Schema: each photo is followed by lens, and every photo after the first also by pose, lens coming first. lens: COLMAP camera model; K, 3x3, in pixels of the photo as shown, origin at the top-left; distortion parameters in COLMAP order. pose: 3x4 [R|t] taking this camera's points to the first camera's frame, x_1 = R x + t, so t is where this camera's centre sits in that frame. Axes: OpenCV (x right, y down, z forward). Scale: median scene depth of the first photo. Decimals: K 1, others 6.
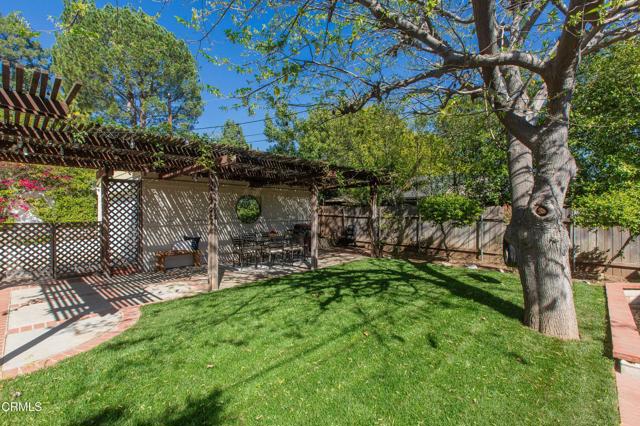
lens RADIAL K [[293.3, 0, 318.1], [0, 293.3, 213.6], [0, 0, 1]] dist [-0.001066, -0.000075]
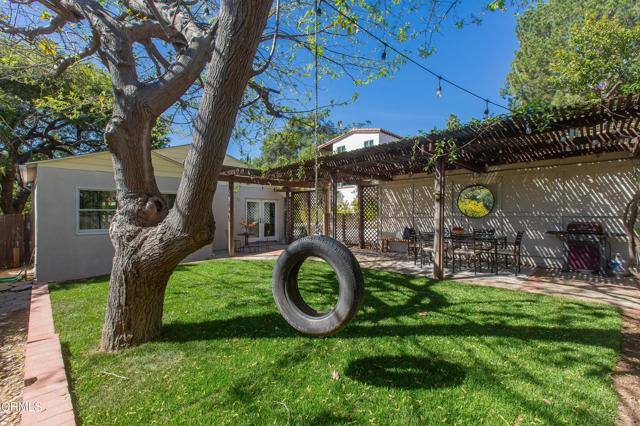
lens RADIAL K [[293.3, 0, 318.2], [0, 293.3, 213.4], [0, 0, 1]] dist [-0.001066, -0.000075]
pose [[-0.055652, 0.006218, -0.998431, 0.760079], [0.006871, 0.999959, 0.005844, 0.015617], [0.998427, -0.006535, -0.055692, 0.752814]]
